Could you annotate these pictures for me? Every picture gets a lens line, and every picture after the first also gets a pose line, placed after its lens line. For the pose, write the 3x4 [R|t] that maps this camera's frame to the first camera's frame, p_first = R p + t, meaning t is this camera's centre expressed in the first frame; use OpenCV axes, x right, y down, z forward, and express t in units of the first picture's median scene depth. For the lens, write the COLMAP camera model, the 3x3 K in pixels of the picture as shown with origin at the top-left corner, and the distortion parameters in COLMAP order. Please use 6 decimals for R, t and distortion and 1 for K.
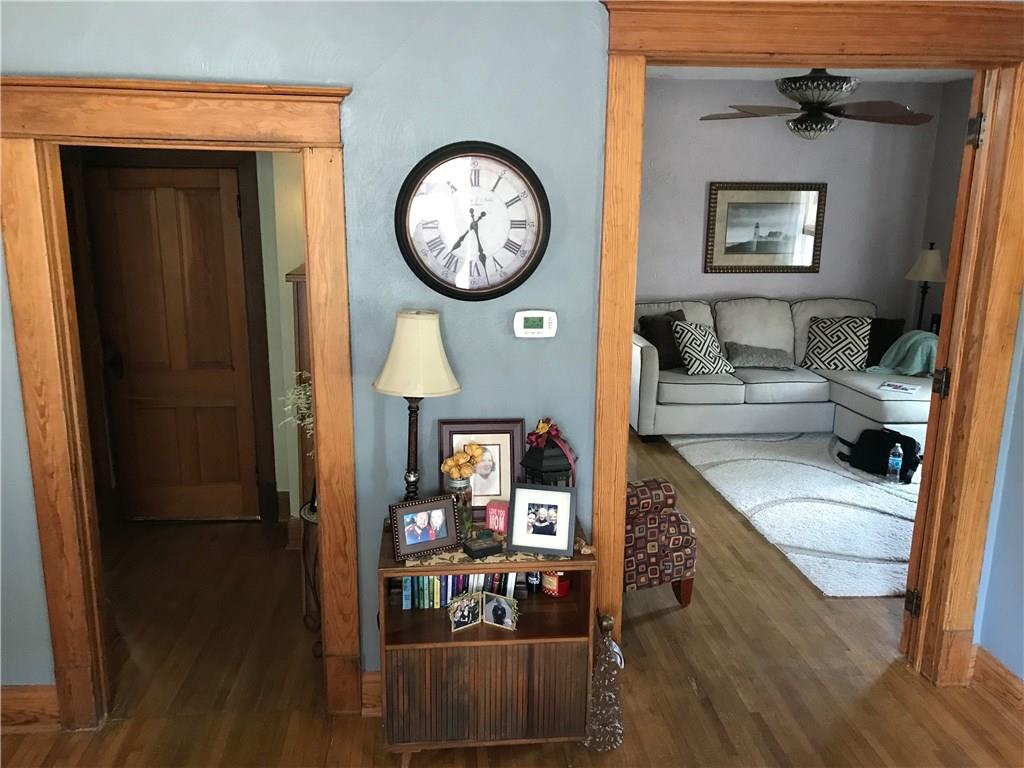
lens RADIAL K [[842.9, 0, 512.4], [0, 842.9, 383.4], [0, 0, 1]] dist [0.057066, -0.040830]
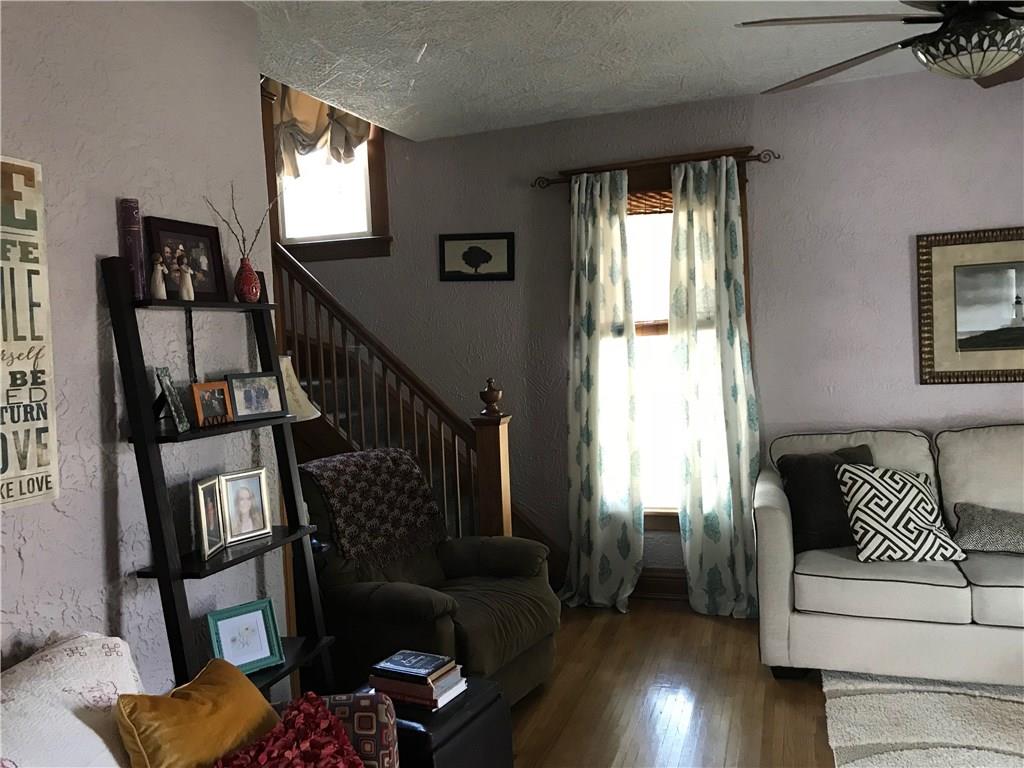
lens RADIAL K [[842.9, 0, 513.1], [0, 842.9, 382.4], [0, 0, 1]] dist [0.057066, -0.040830]
pose [[0.911408, -0.032165, -0.410245, 0.230683], [-0.037684, 0.986227, -0.161045, -0.026694], [0.409775, 0.162237, 0.897643, 0.374754]]
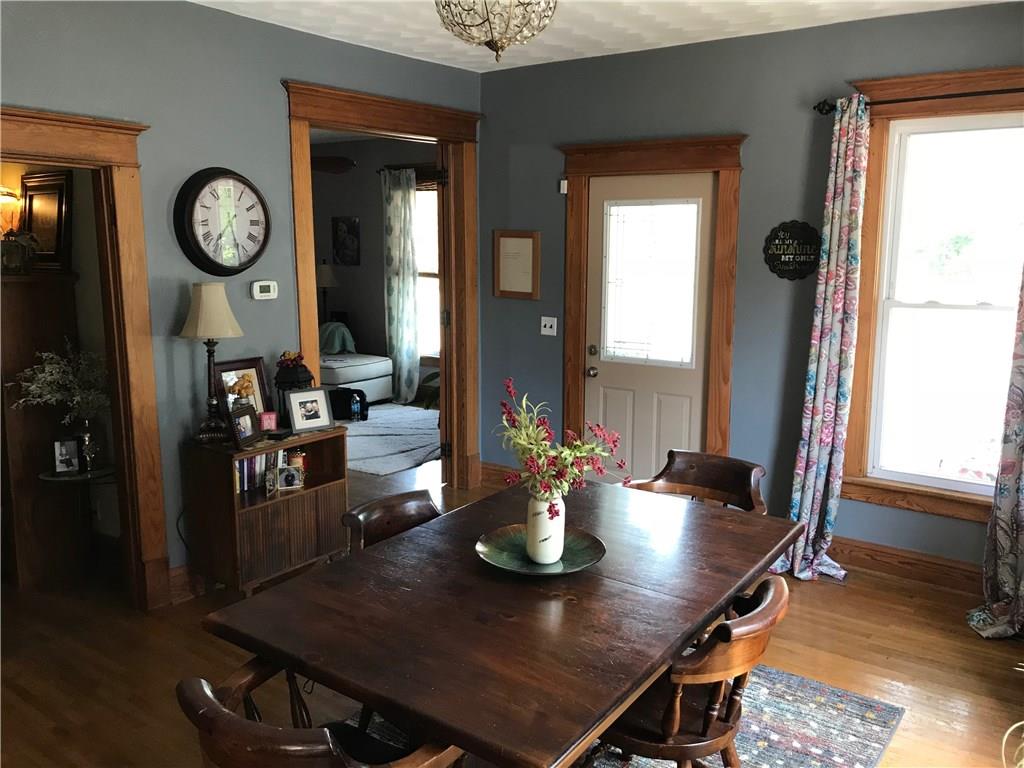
lens RADIAL K [[842.9, 0, 511.9], [0, 842.9, 383.5], [0, 0, 1]] dist [0.057066, -0.040830]
pose [[0.670725, -0.139754, 0.728421, -0.825585], [0.180525, 0.983315, 0.022432, 0.142307], [-0.719402, 0.116452, 0.684762, -0.334870]]
